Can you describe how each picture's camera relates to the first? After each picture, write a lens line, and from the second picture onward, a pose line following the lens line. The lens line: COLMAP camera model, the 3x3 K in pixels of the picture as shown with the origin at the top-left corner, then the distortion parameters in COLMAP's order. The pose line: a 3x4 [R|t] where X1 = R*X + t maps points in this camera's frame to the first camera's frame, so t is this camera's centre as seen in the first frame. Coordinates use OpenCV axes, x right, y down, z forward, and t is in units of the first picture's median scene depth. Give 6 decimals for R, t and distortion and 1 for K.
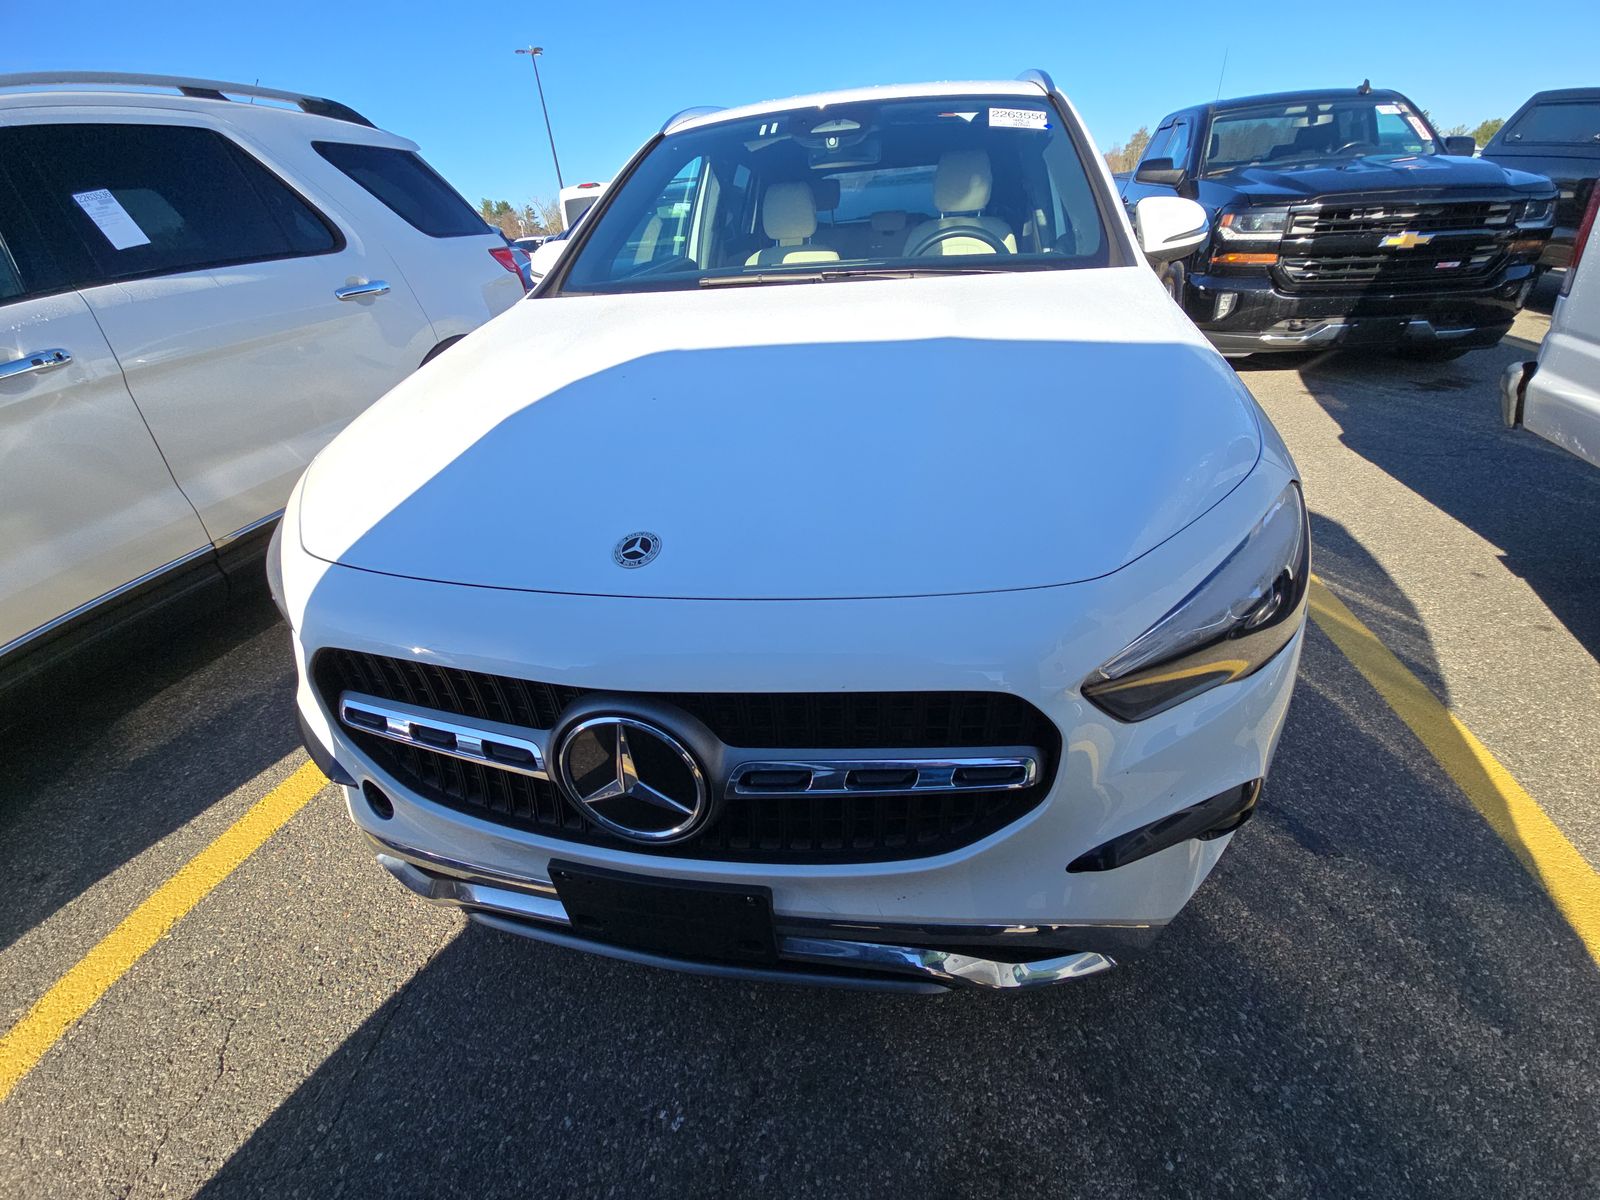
lens RADIAL K [[645.1, 0, 800.0], [0, 645.1, 600.0], [0, 0, 1]] dist [0.027083, -0.019099]
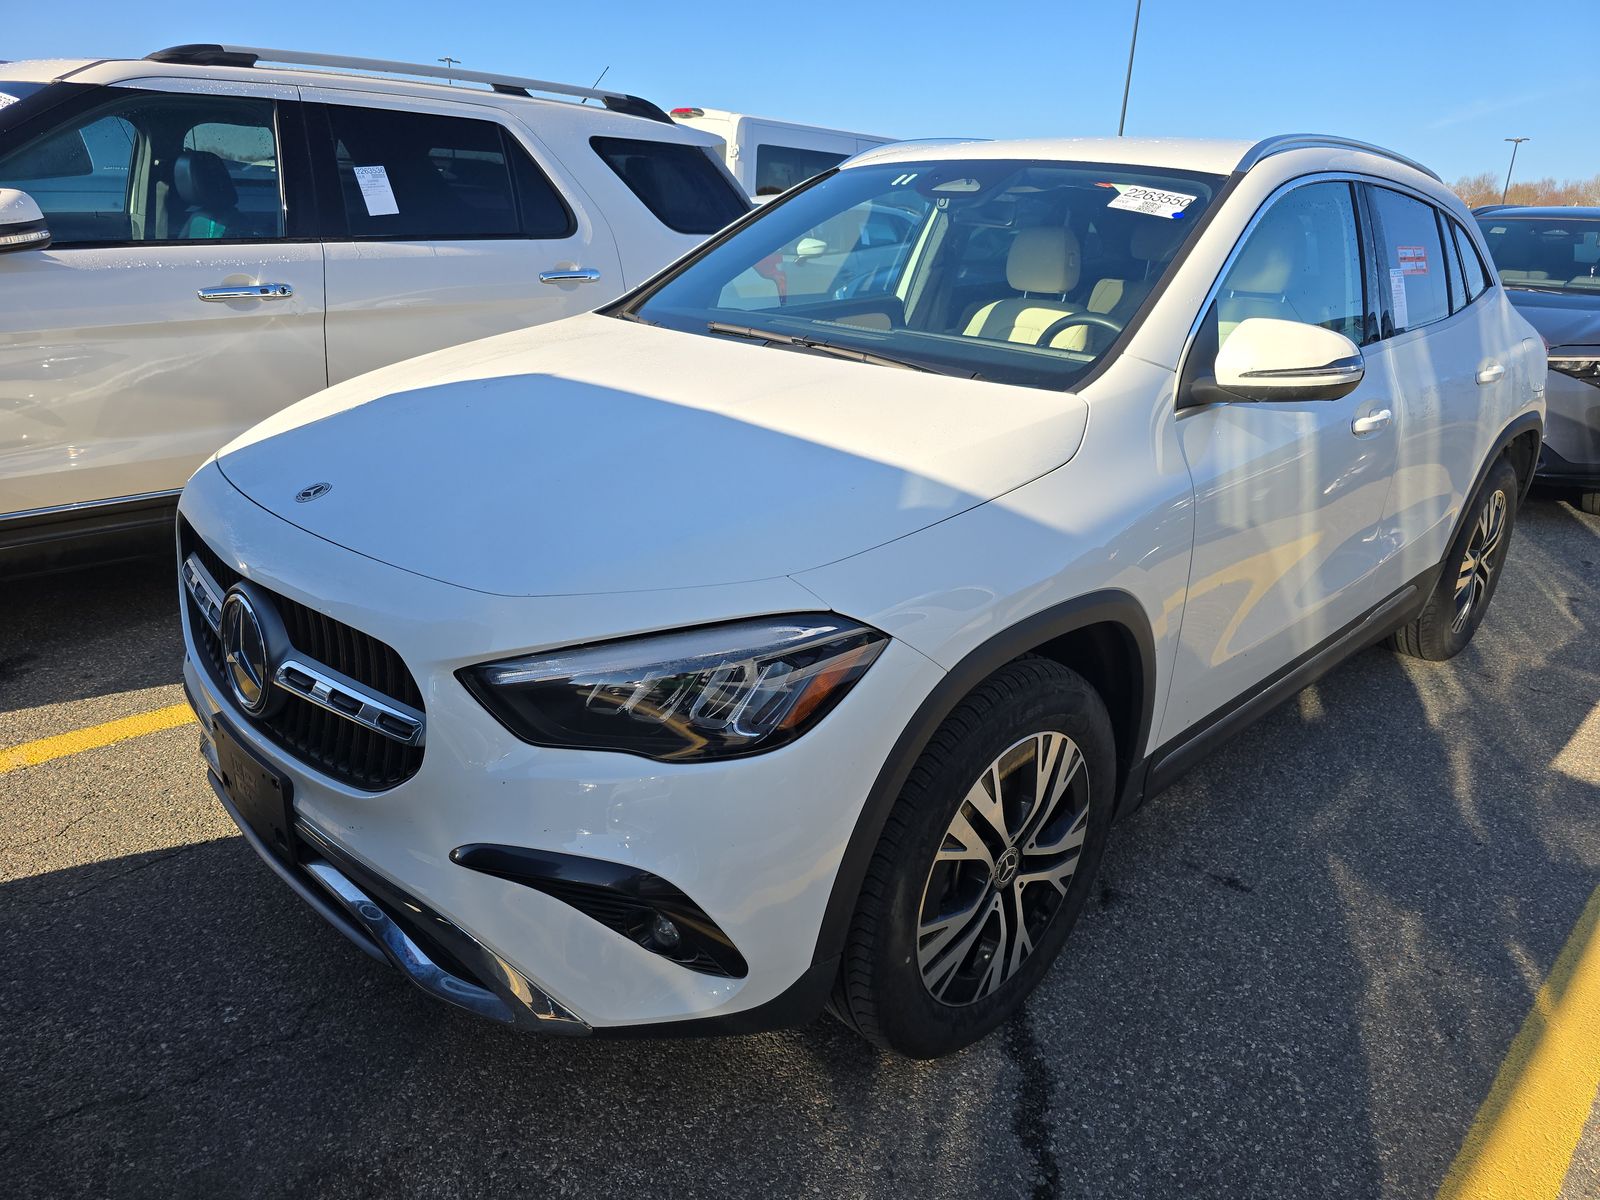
lens RADIAL K [[1053.5, 0, 800.0], [0, 1053.5, 600.0], [0, 0, 1]] dist [-0.009652, -0.005416]
pose [[0.829673, 0.288360, -0.478008, 0.772052], [-0.368888, 0.925873, -0.081740, -0.030680], [0.419004, 0.244149, 0.874544, -0.186914]]
